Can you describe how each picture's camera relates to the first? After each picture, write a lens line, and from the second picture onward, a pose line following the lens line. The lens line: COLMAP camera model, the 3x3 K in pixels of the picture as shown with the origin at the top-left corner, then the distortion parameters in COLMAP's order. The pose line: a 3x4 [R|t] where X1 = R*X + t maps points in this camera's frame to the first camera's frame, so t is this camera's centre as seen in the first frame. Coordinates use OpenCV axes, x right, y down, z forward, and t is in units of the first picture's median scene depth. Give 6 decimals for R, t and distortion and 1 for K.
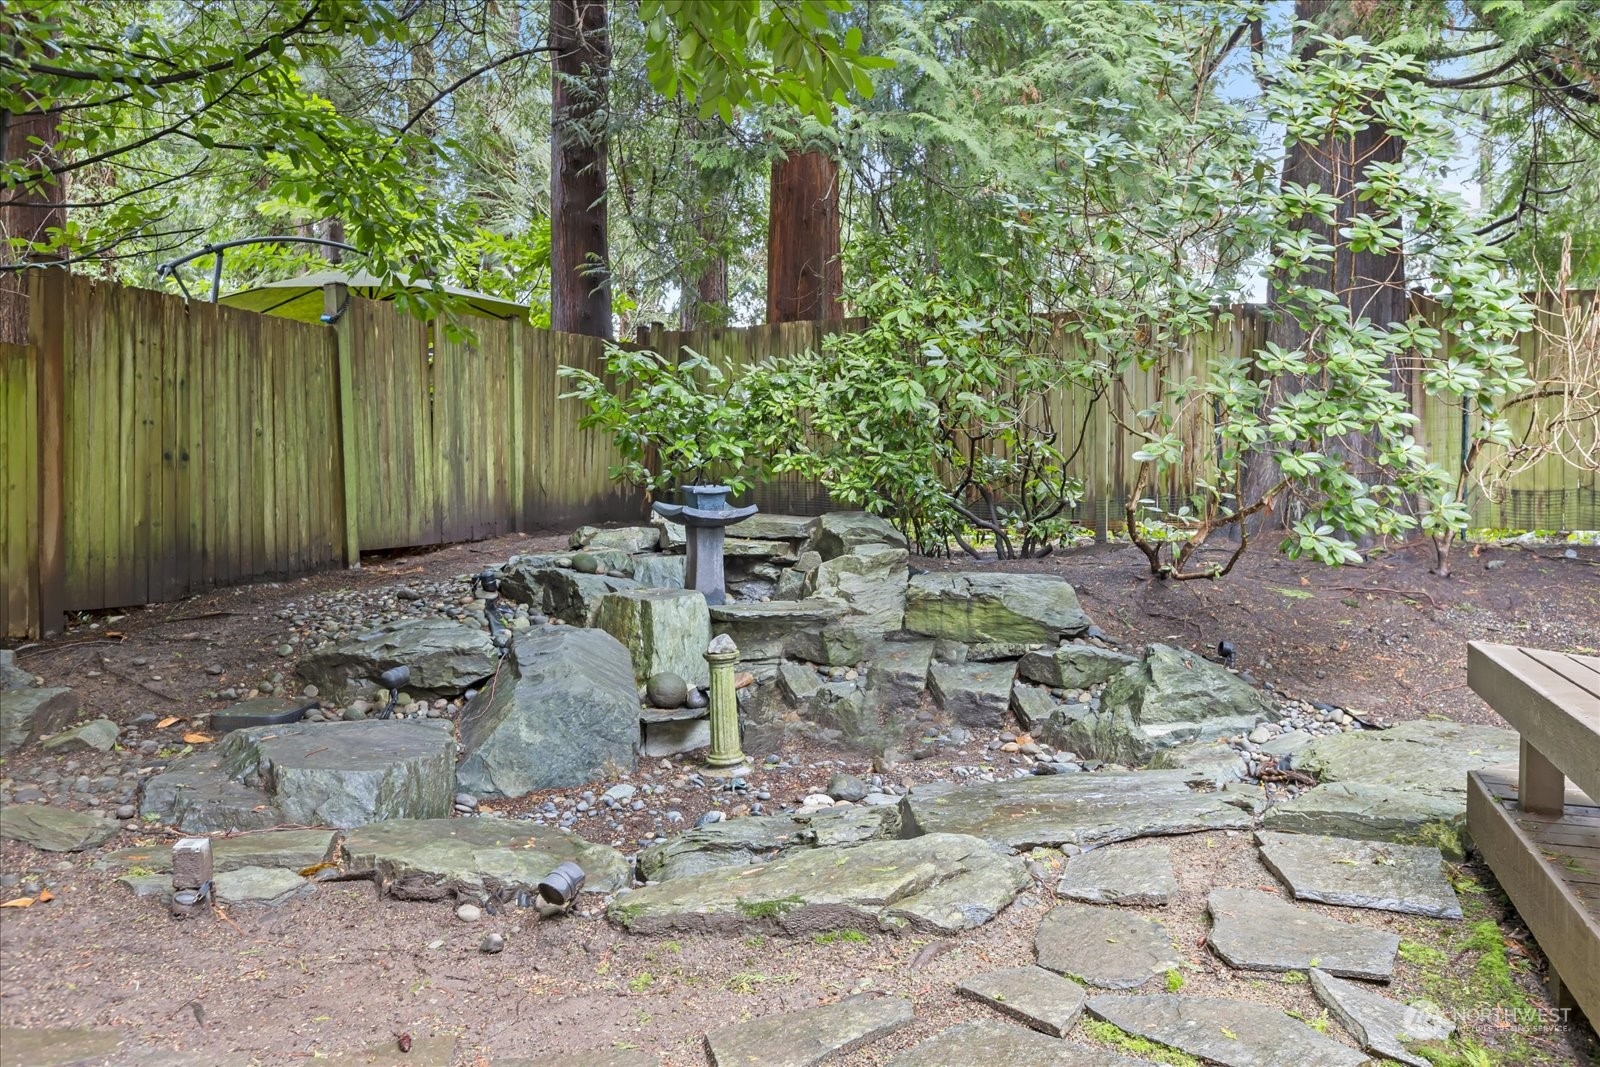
lens RADIAL K [[1182.5, 0, 798.6], [0, 1182.5, 530.1], [0, 0, 1]] dist [-0.008371, -0.004419]
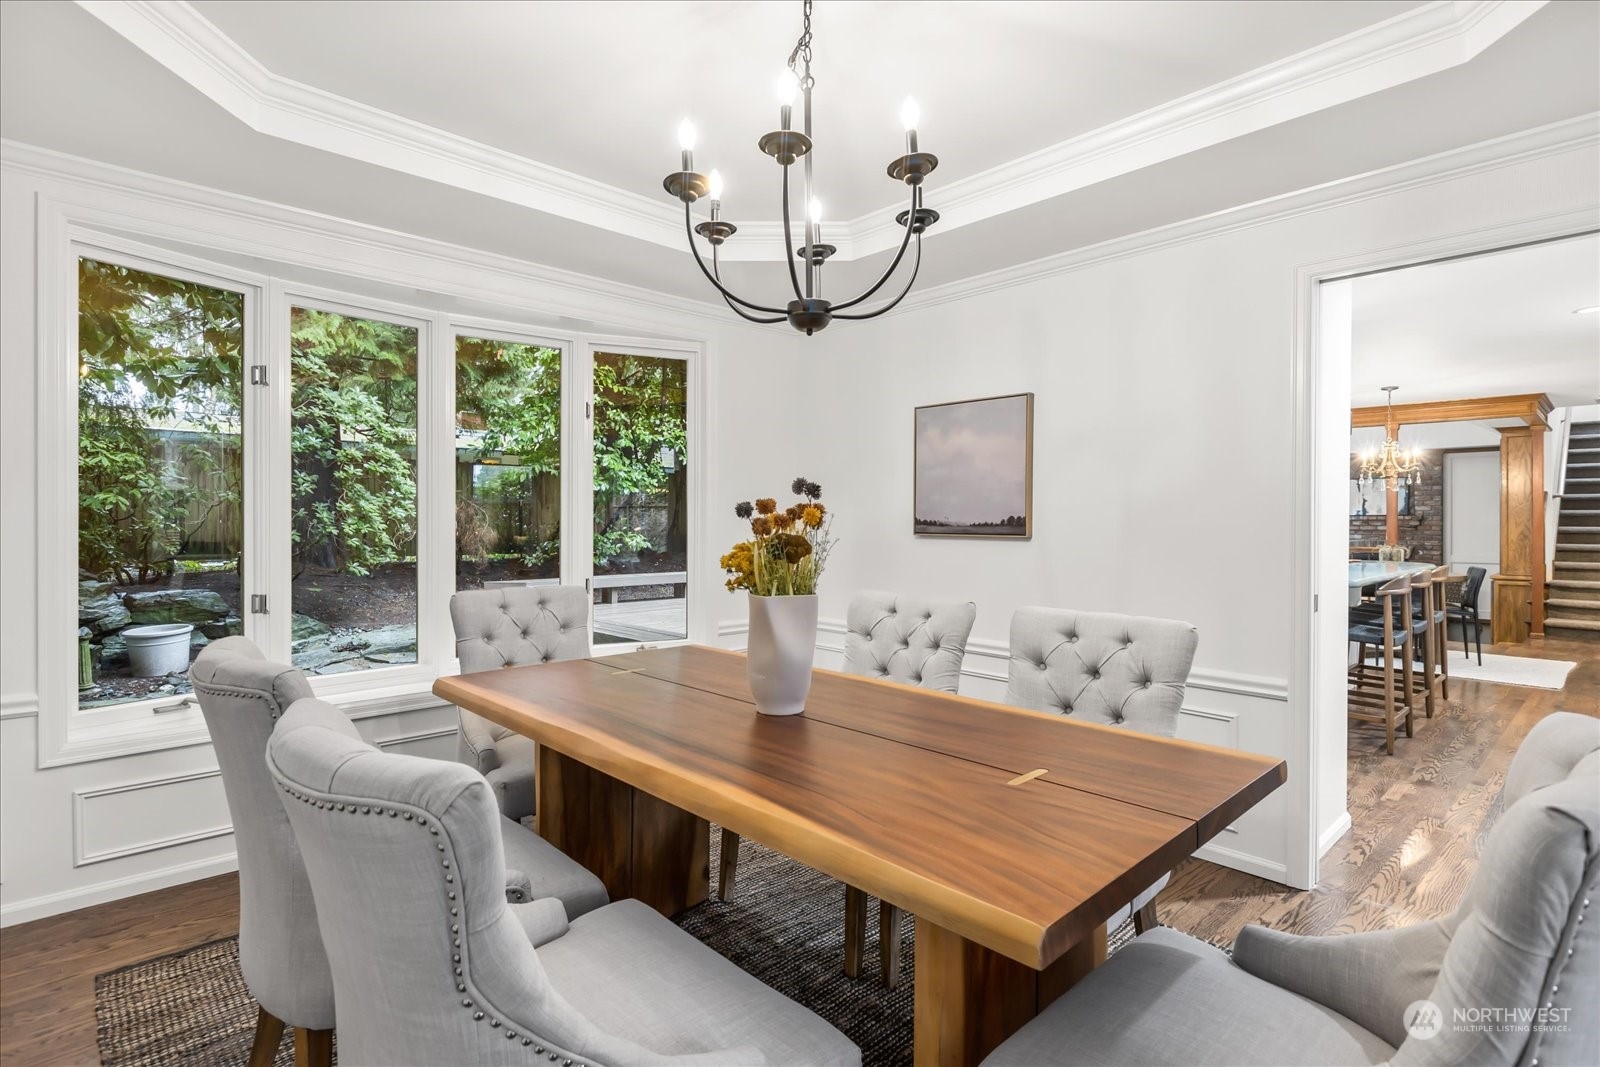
lens RADIAL K [[783.7, 0, 770.4], [0, 783.7, 524.2], [0, 0, 1]] dist [0.003121, -0.000865]
pose [[0.480184, -0.006552, 0.877143, -0.738374], [0.033509, 0.999379, -0.010879, -0.042205], [-0.876527, 0.034616, 0.480106, -0.799989]]
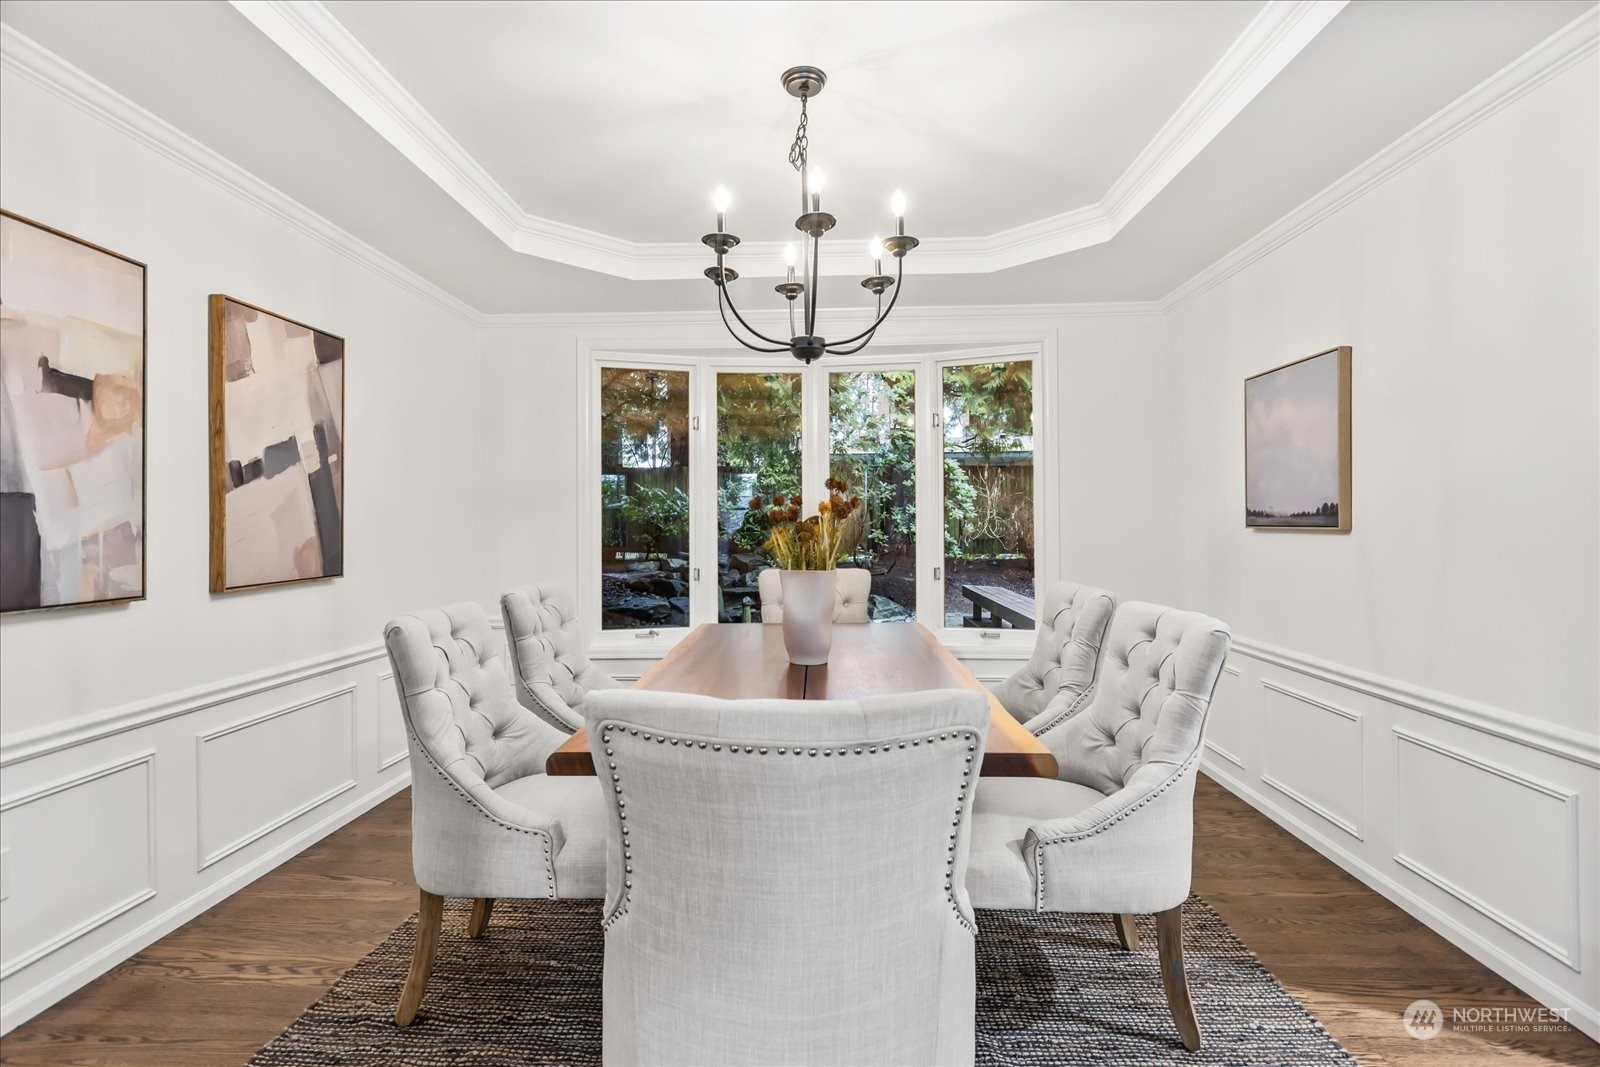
lens RADIAL K [[783.7, 0, 794.6], [0, 783.7, 524.1], [0, 0, 1]] dist [0.003121, -0.000865]
pose [[0.953856, -0.011274, 0.300052, -0.580470], [0.022980, 0.999105, -0.035513, -0.026347], [-0.299383, 0.040770, 0.953262, -1.033466]]
